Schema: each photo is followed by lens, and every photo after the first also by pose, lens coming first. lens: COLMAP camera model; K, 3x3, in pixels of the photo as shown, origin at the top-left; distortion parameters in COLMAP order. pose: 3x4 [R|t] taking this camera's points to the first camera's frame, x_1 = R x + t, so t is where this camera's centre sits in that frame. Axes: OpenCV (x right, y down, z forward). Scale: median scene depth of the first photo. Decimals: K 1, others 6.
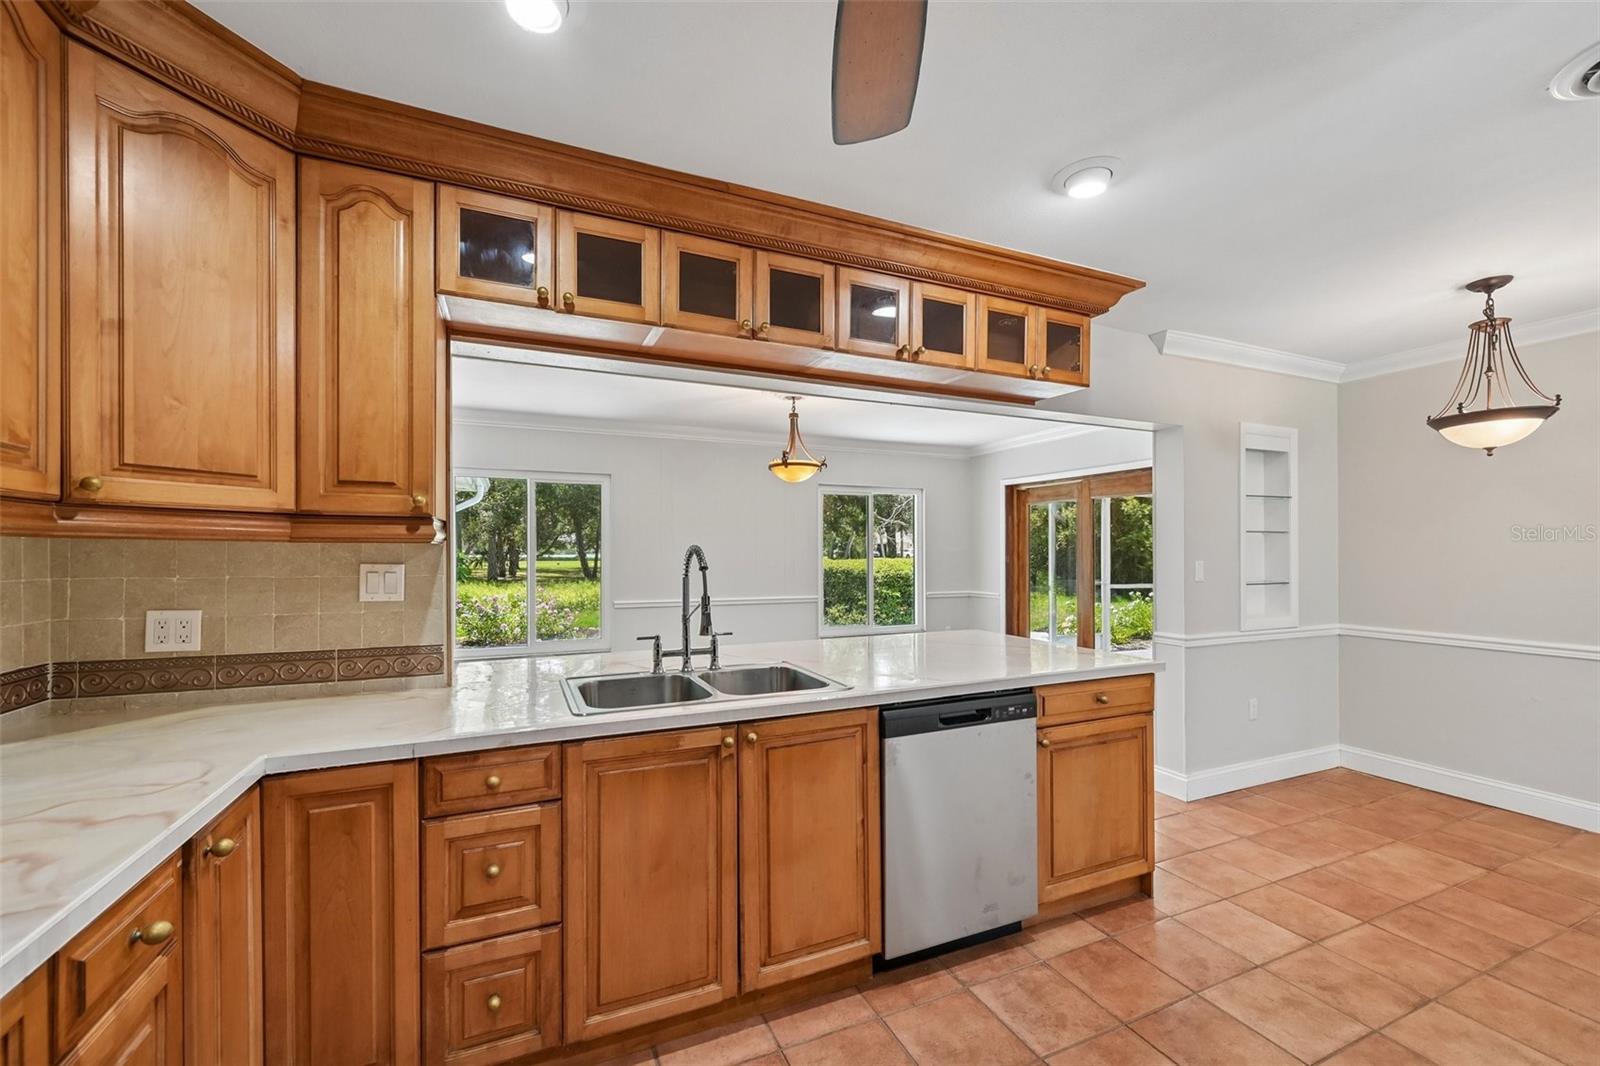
lens RADIAL K [[637.1, 0, 798.8], [0, 637.1, 552.3], [0, 0, 1]] dist [-0.002239, -0.000488]
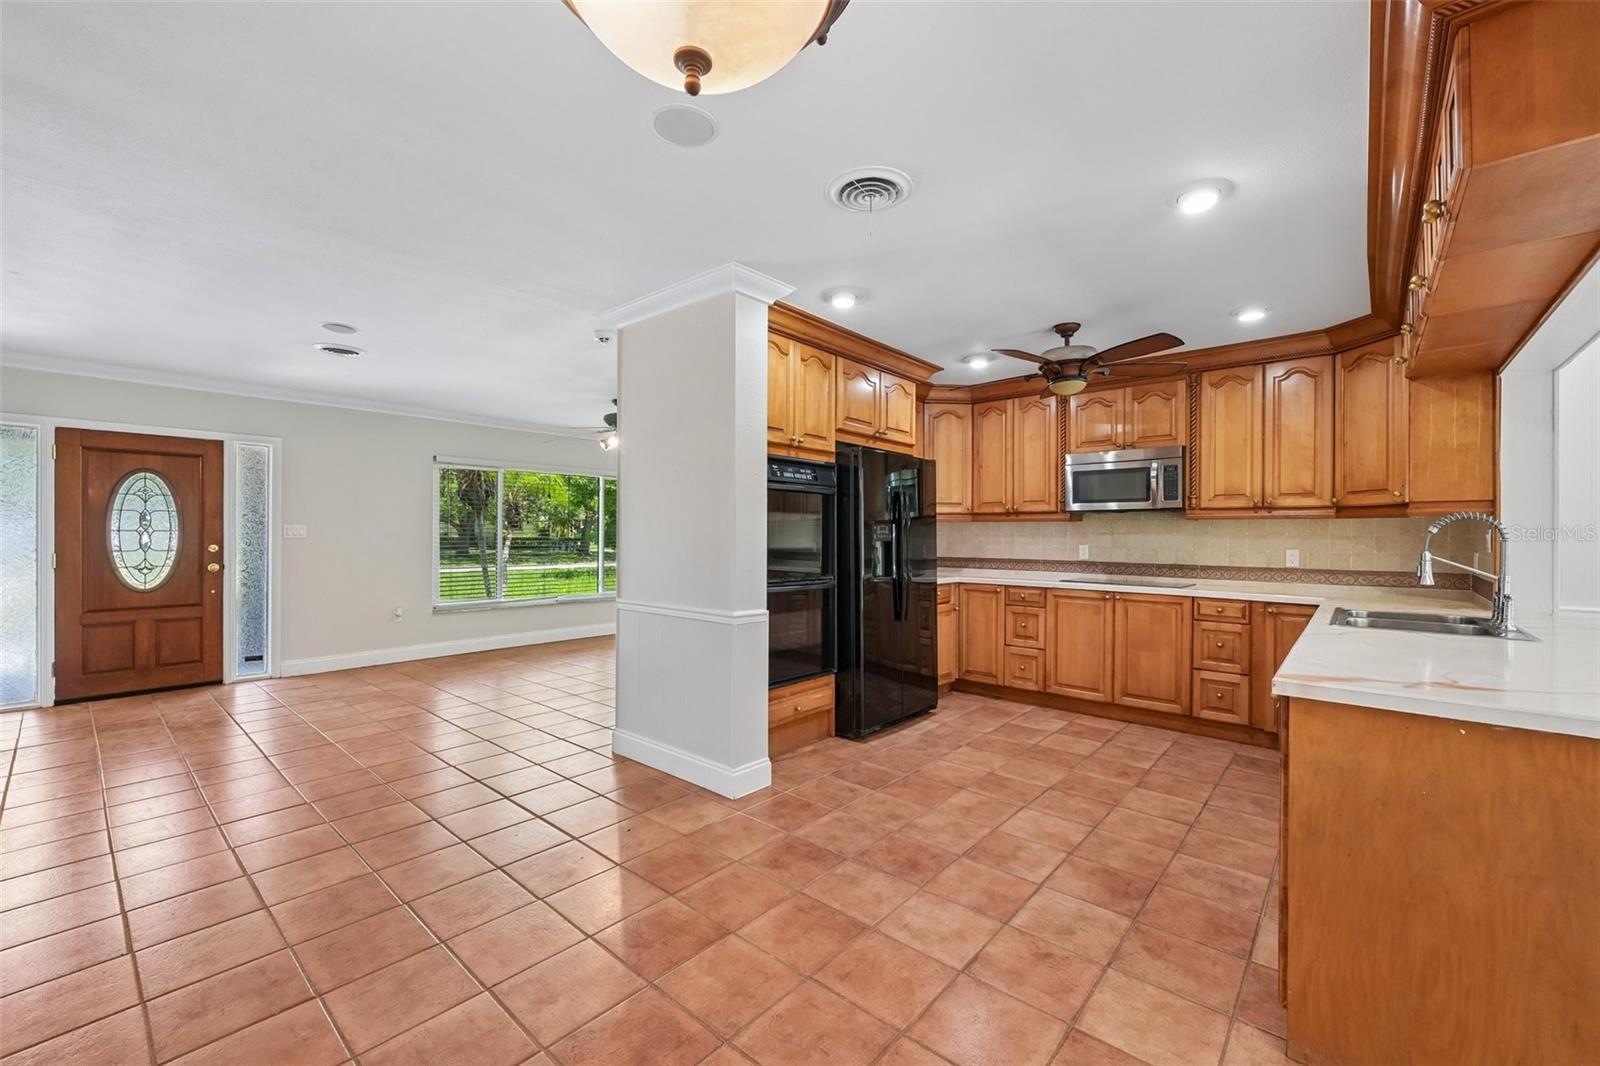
lens RADIAL K [[637.1, 0, 801.5], [0, 637.1, 532.4], [0, 0, 1]] dist [-0.002239, -0.000488]
pose [[-0.905419, -0.006647, -0.424466, 1.398175], [-0.007957, 0.999967, 0.001313, 0.034276], [0.424444, 0.004567, -0.905443, 1.515153]]
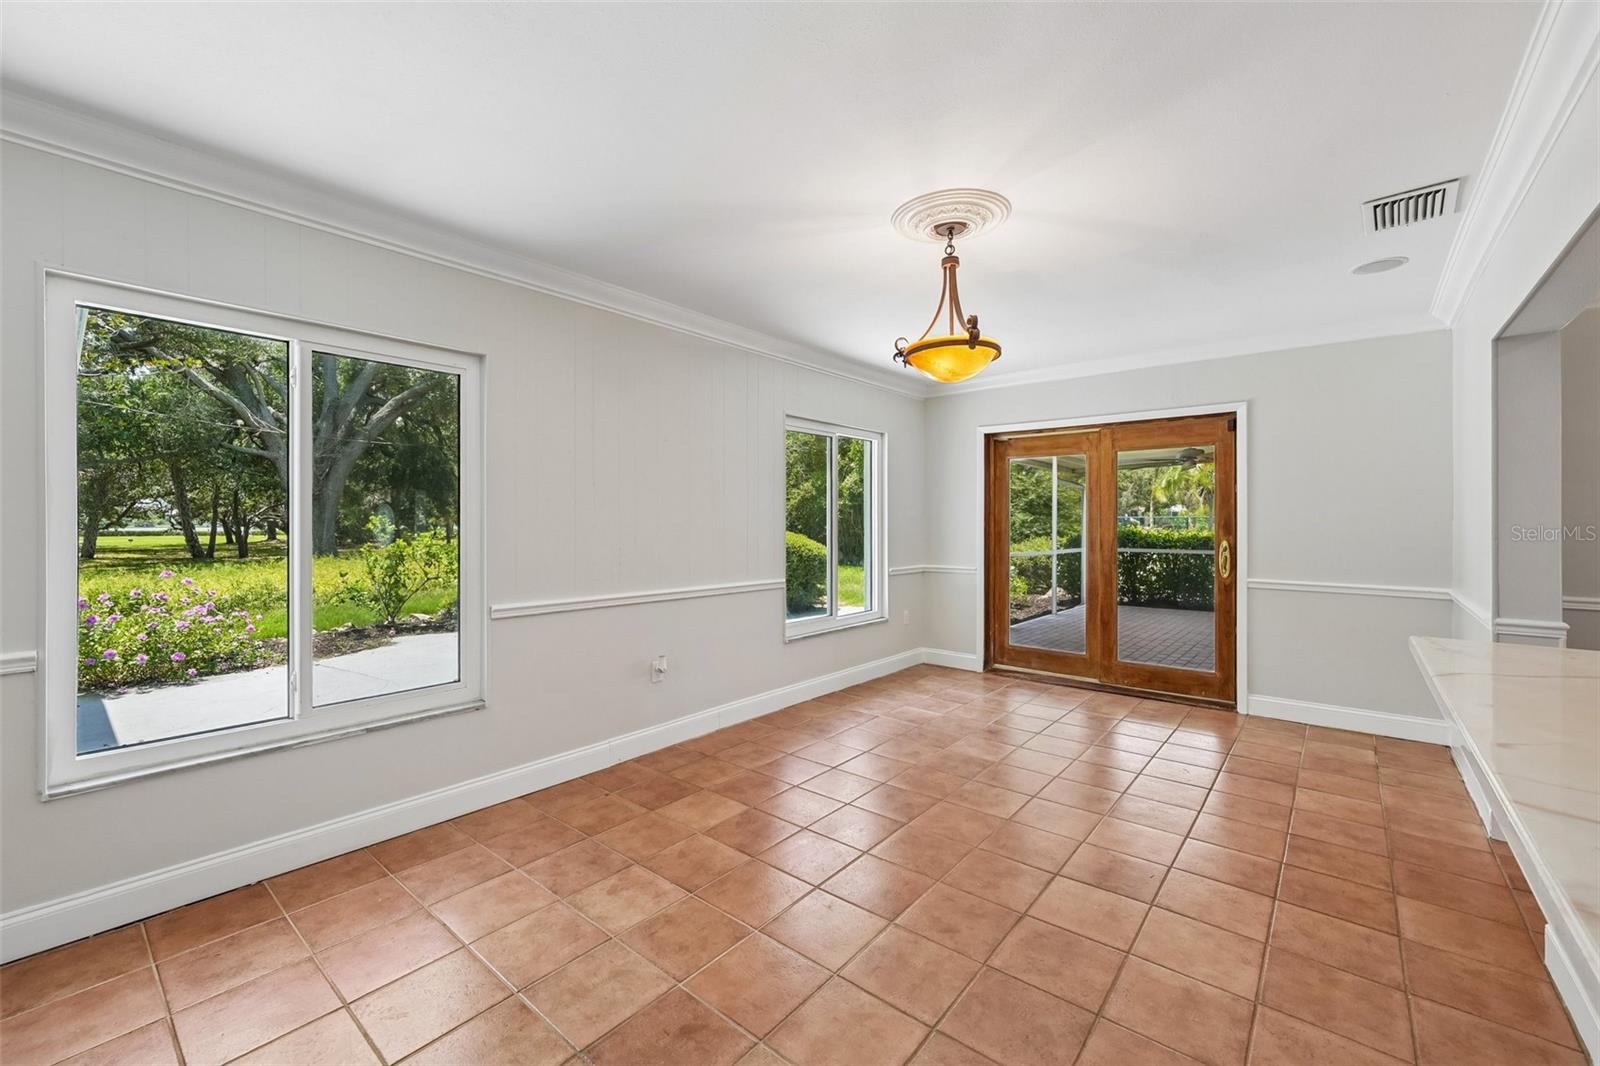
lens RADIAL K [[637.1, 0, 789.6], [0, 637.1, 524.1], [0, 0, 1]] dist [-0.002239, -0.000488]
pose [[0.901774, -0.001519, 0.432205, -0.758923], [0.001549, 0.999999, 0.000283, 0.028528], [-0.432205, 0.000415, 0.901775, 1.143068]]
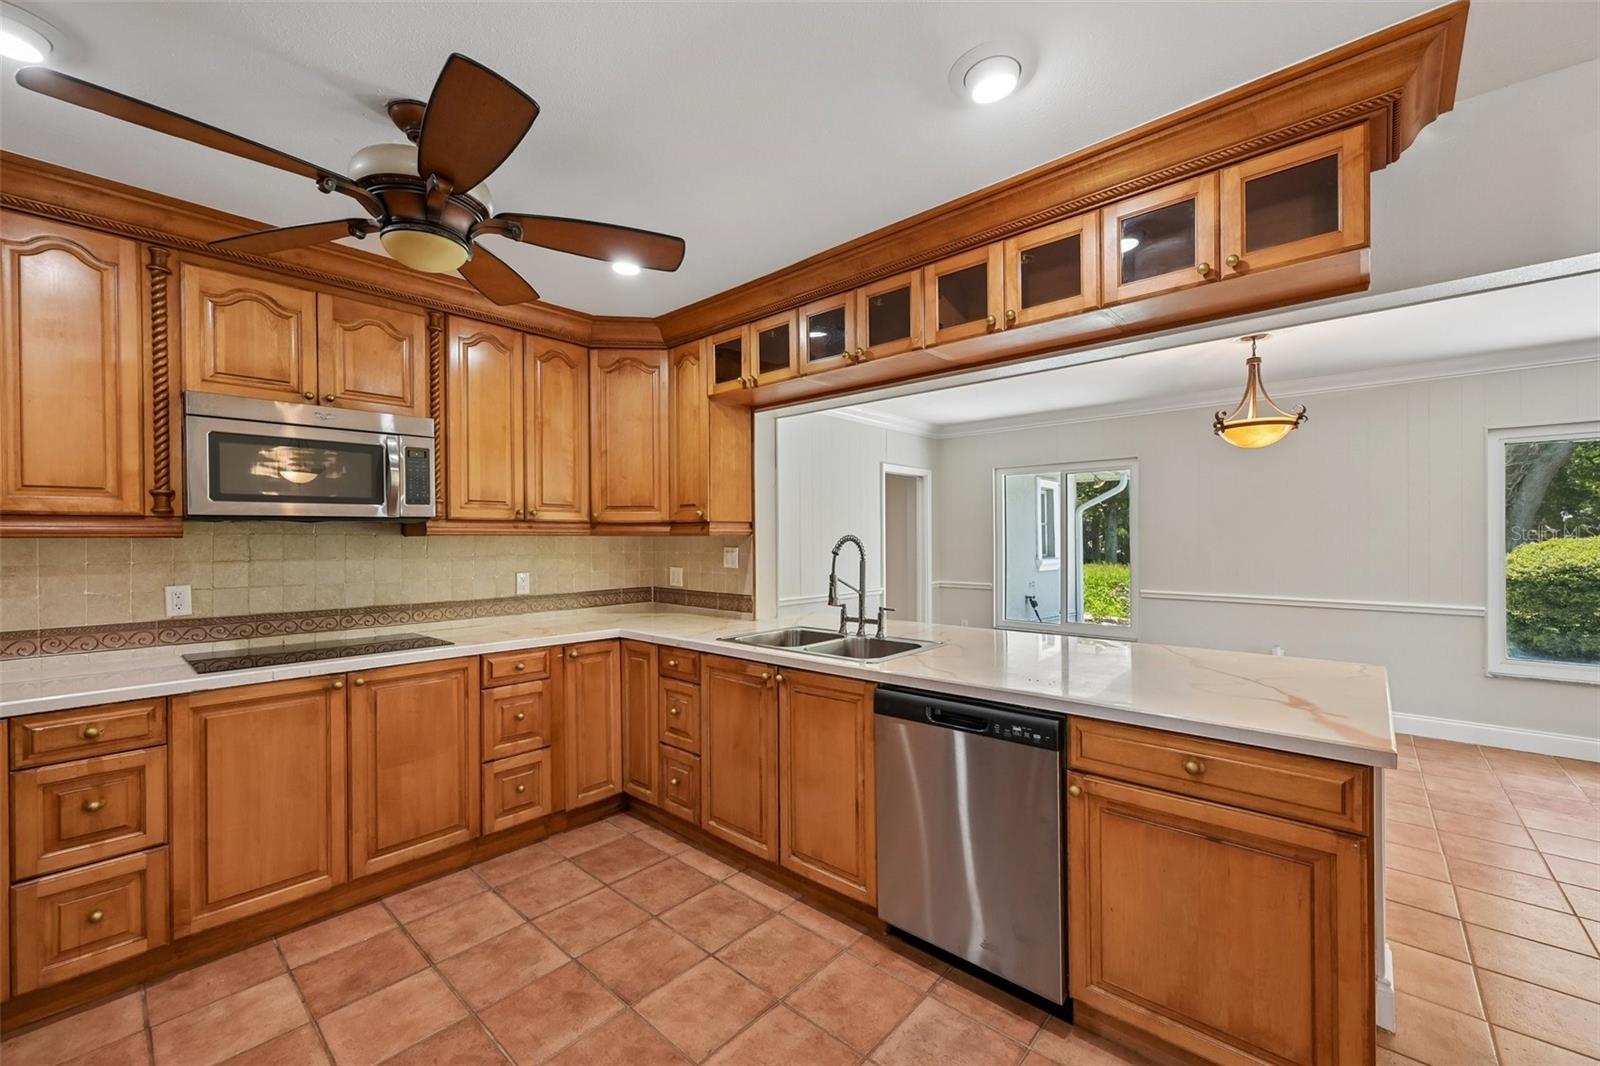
lens RADIAL K [[637.1, 0, 798.4], [0, 637.1, 541.0], [0, 0, 1]] dist [-0.002239, -0.000488]
pose [[0.413561, 0.000929, -0.910476, 0.940551], [0.003515, 0.999990, 0.002617, -0.002778], [0.910470, -0.004283, 0.413554, 0.381974]]
